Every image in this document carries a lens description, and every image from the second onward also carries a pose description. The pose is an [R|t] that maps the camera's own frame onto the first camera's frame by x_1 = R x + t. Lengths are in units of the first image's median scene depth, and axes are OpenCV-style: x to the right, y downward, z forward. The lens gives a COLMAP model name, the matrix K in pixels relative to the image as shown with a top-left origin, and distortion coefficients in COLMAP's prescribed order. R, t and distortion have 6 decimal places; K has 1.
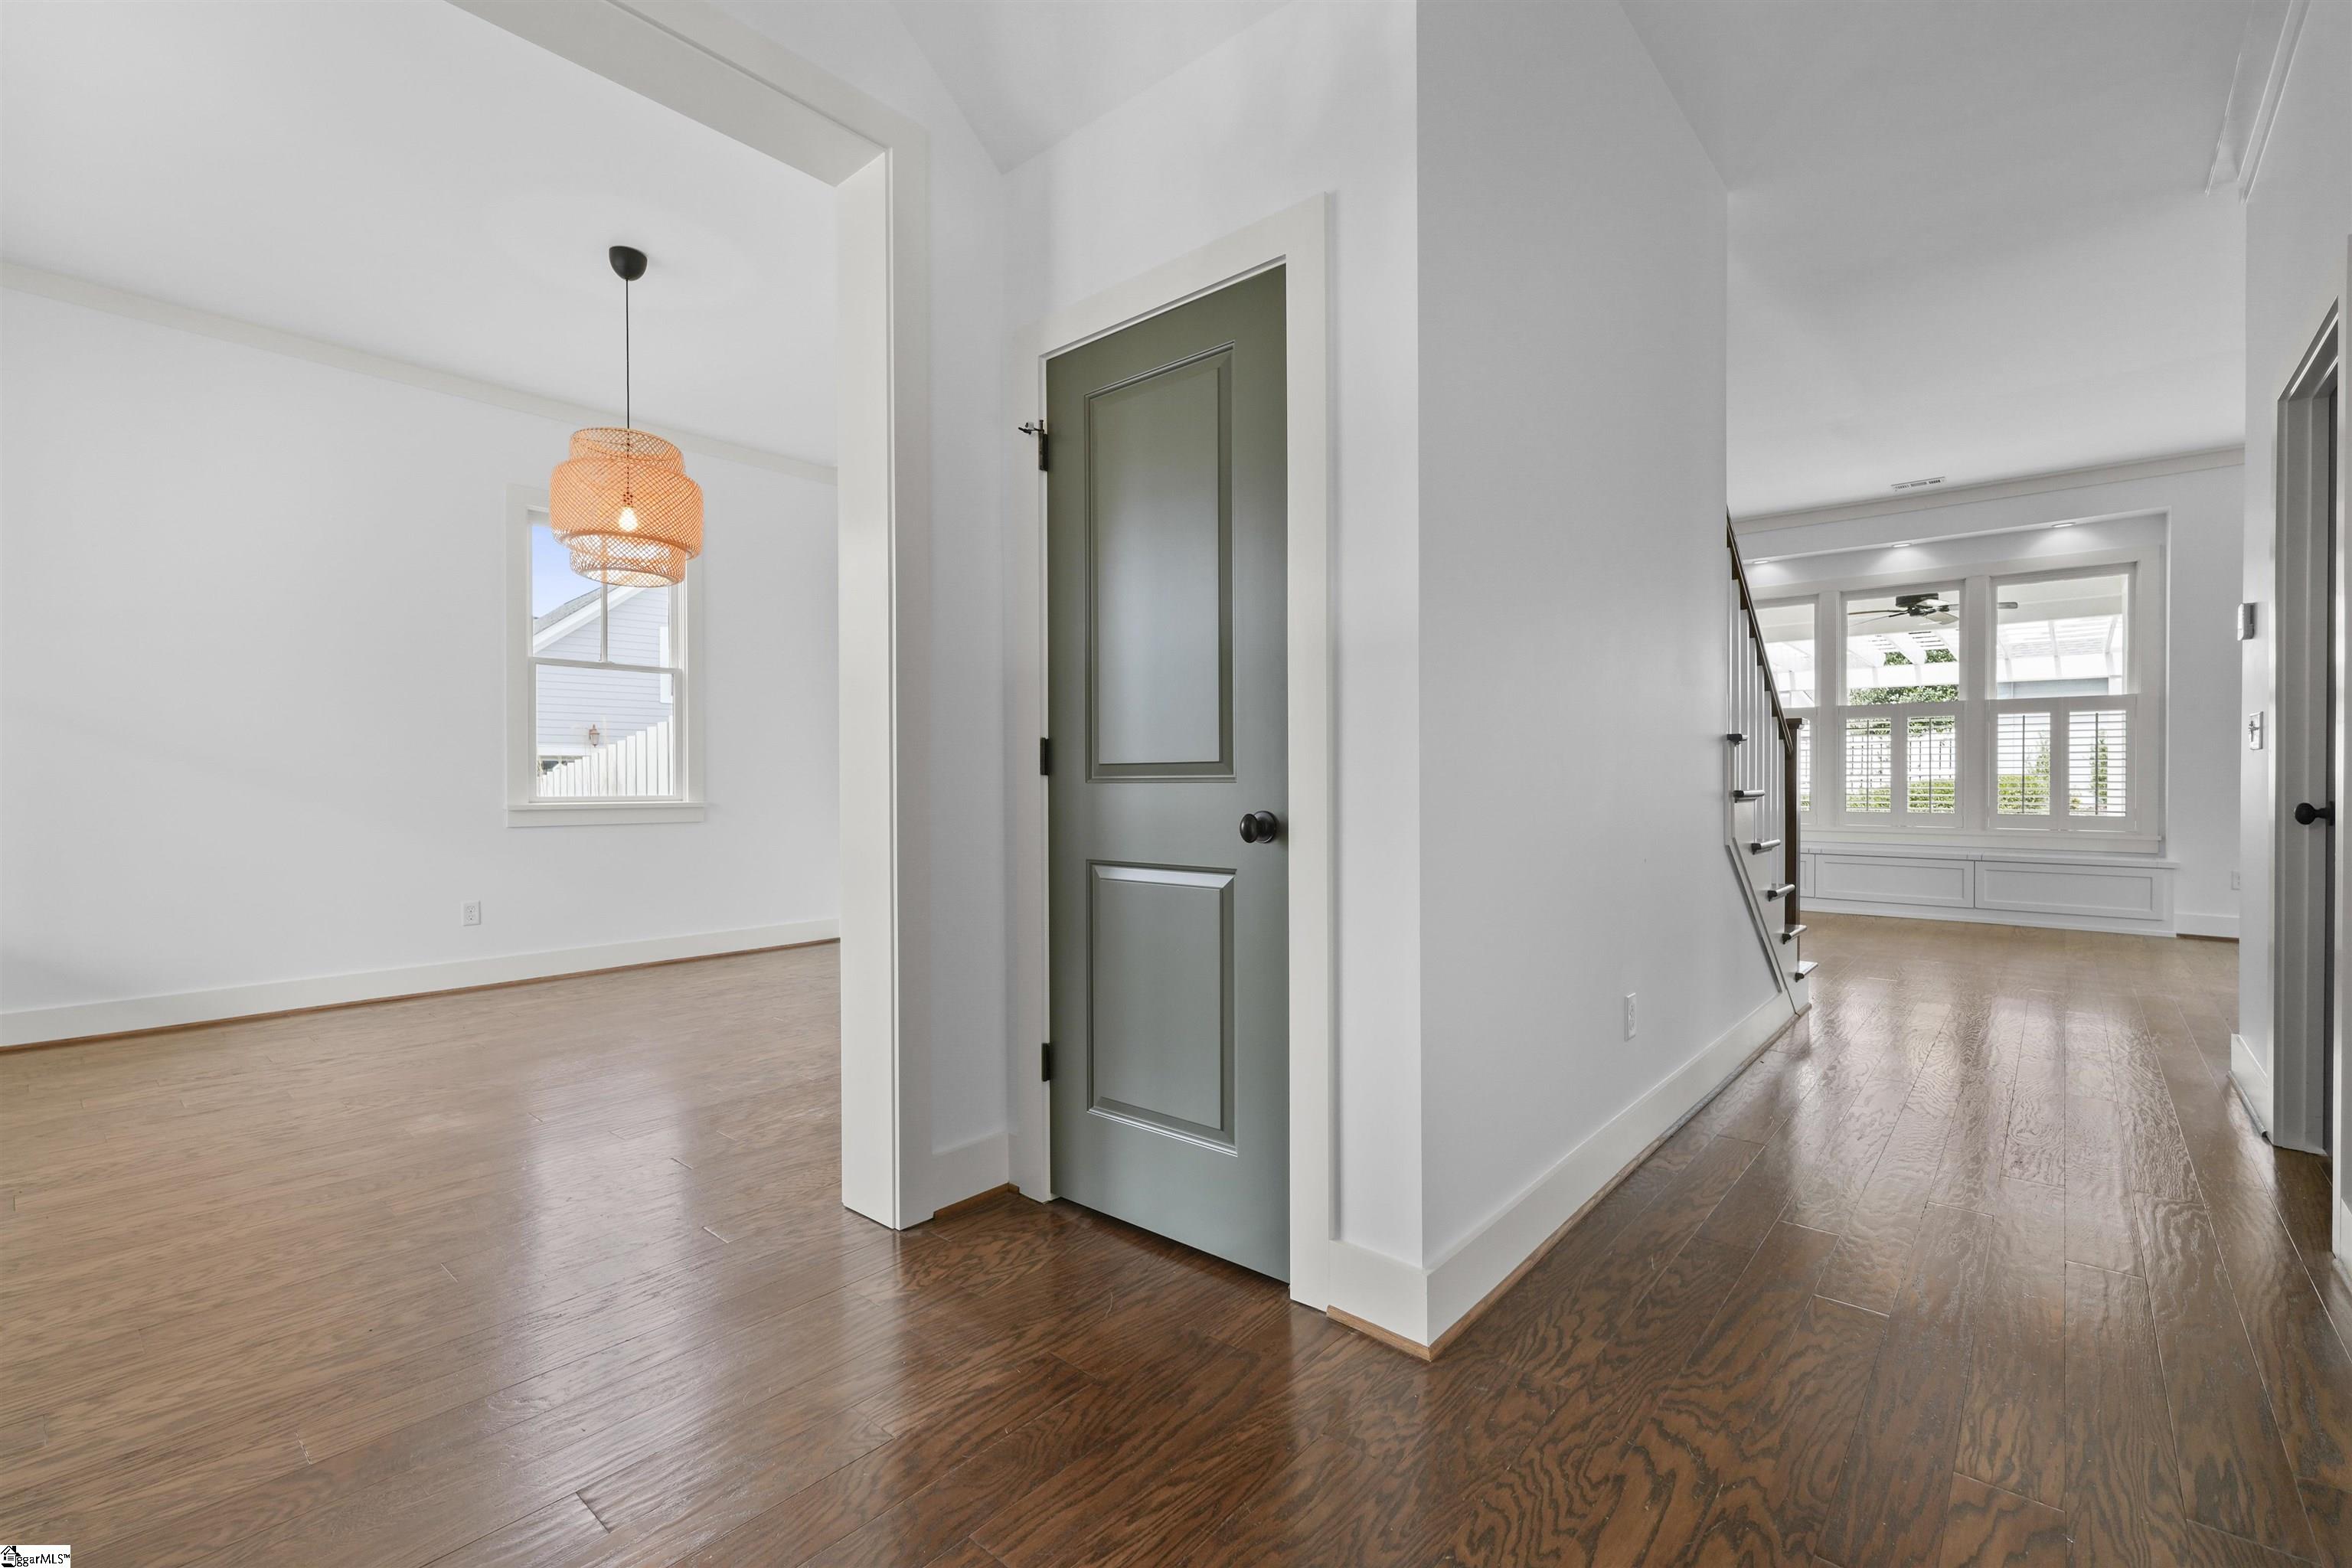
lens RADIAL K [[1022.6, 0, 1189.9], [0, 1022.6, 791.5], [0, 0, 1]] dist [0.003062, 0.000102]
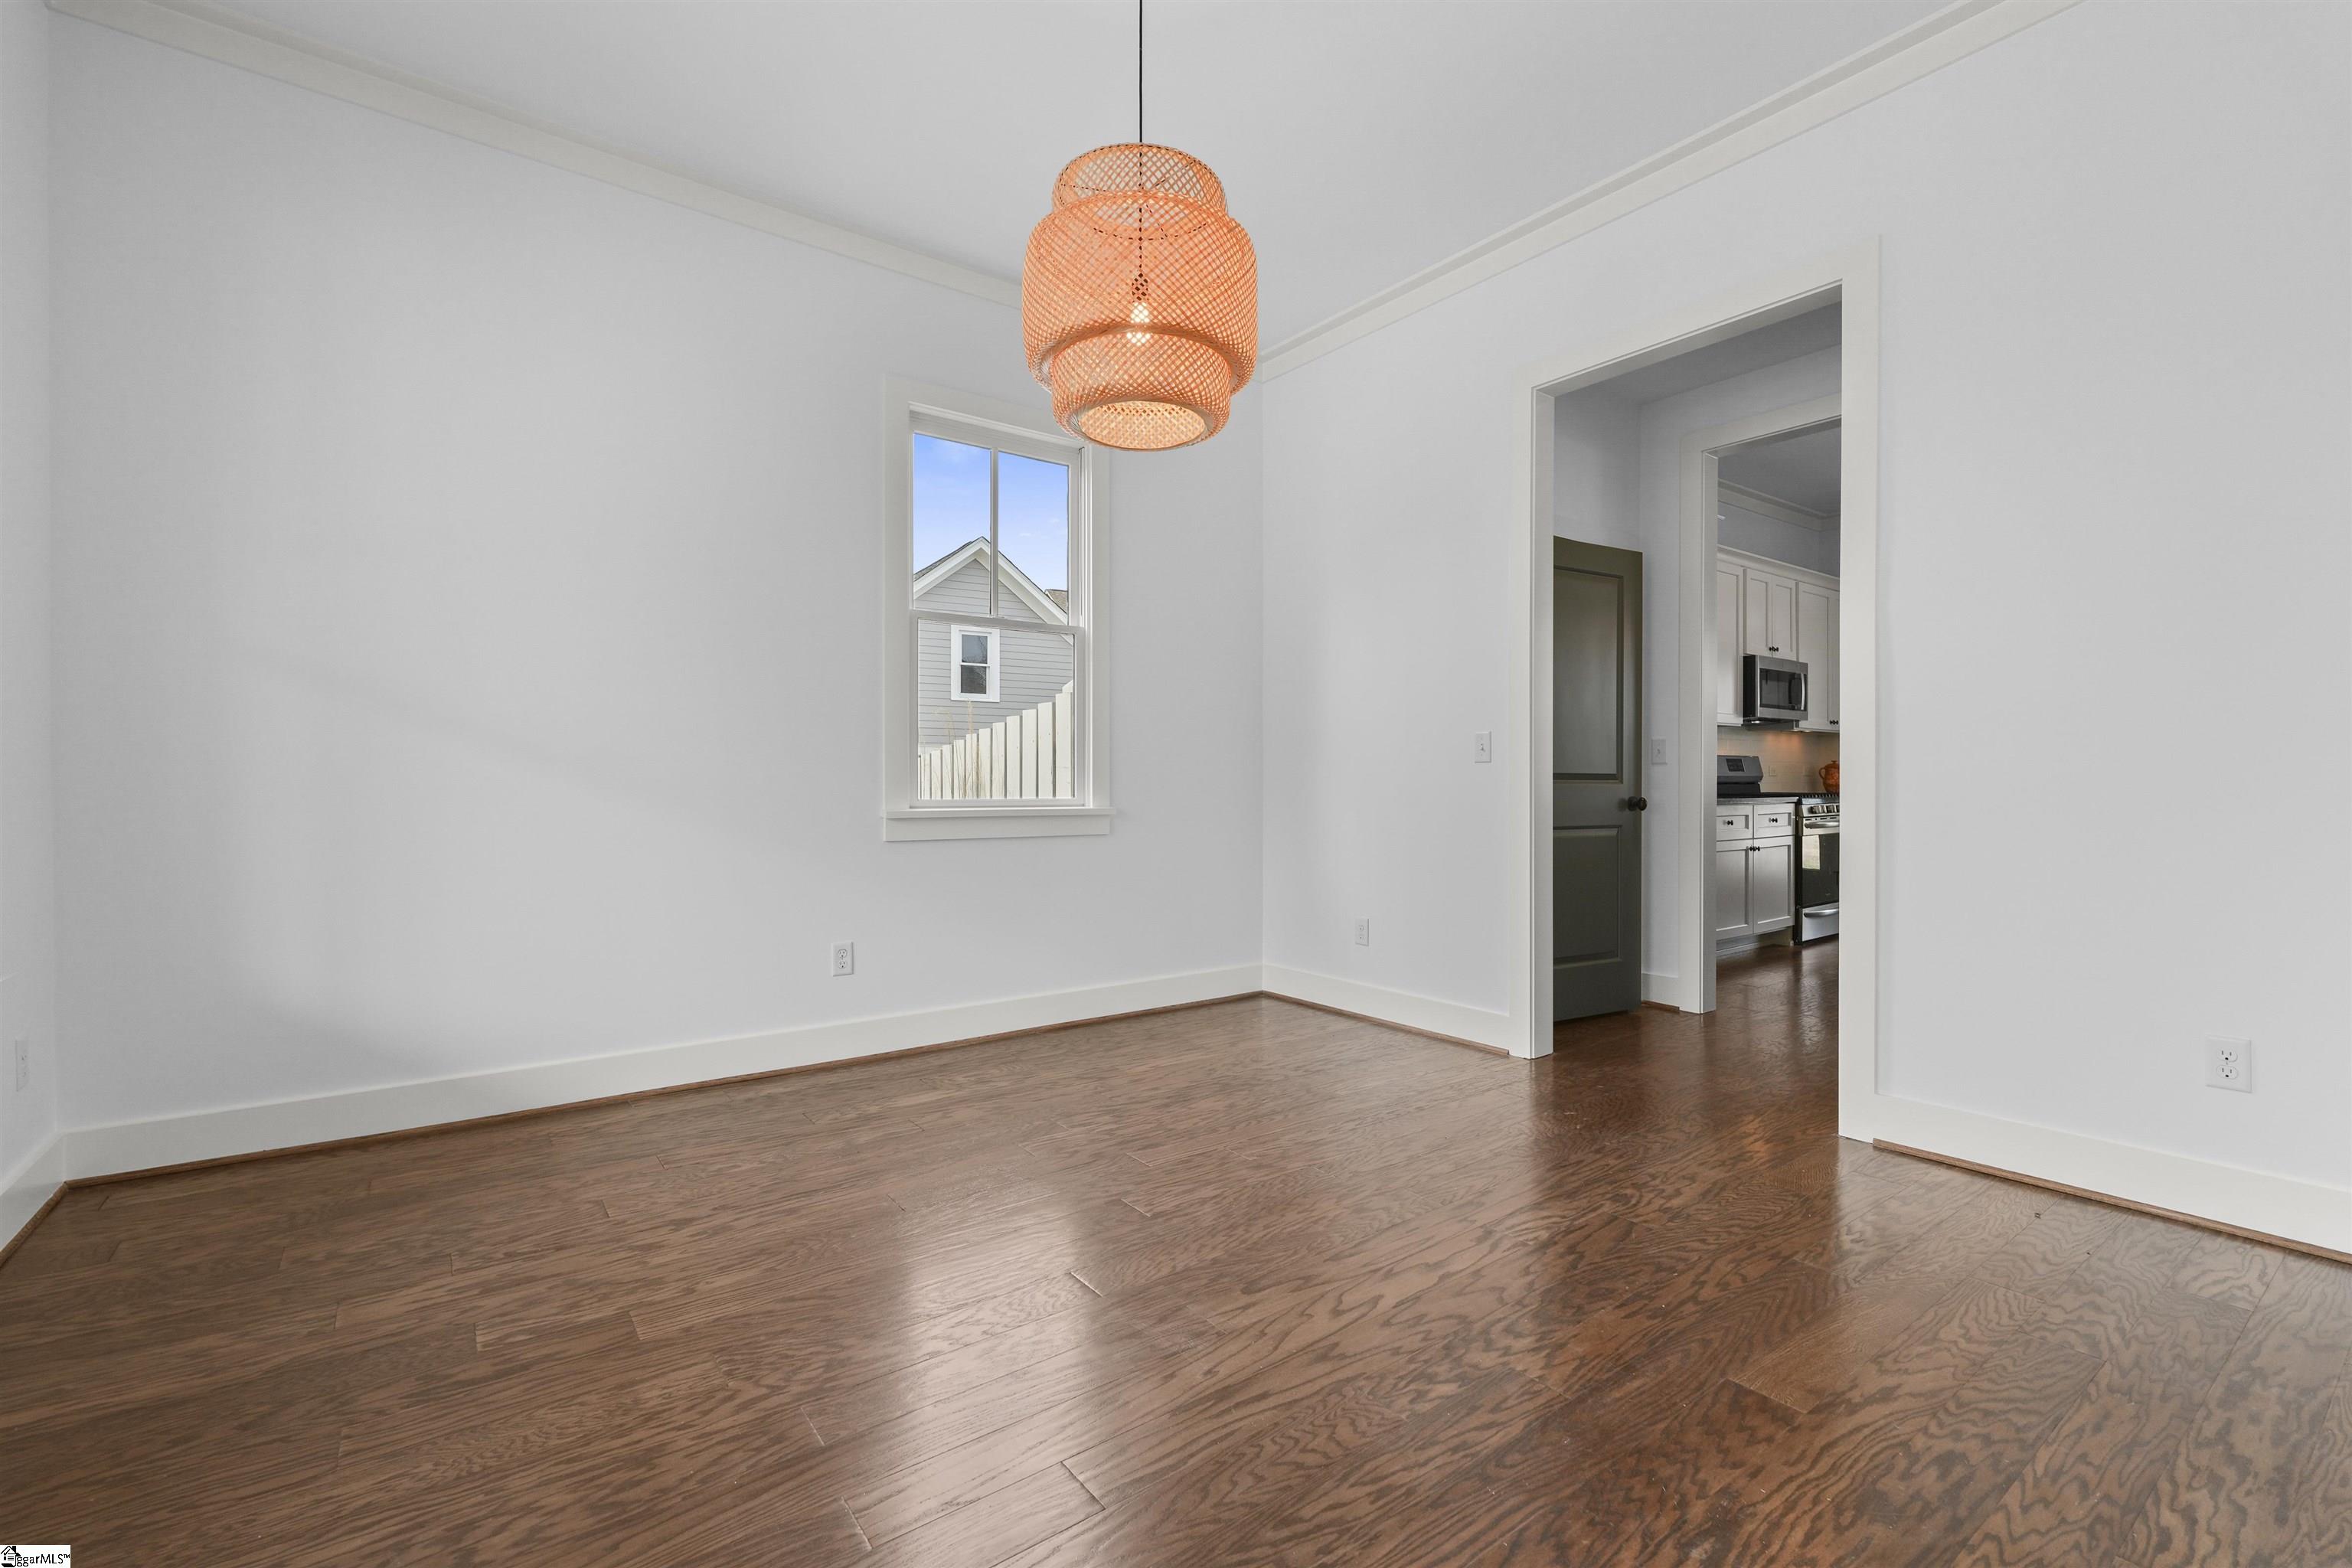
lens RADIAL K [[1022.6, 0, 1166.8], [0, 1022.6, 779.9], [0, 0, 1]] dist [0.003062, 0.000102]
pose [[0.972724, 0.001134, -0.231964, -0.303209], [-0.004976, 0.999860, -0.015980, 0.001819], [0.231913, 0.016699, 0.972593, 0.336897]]
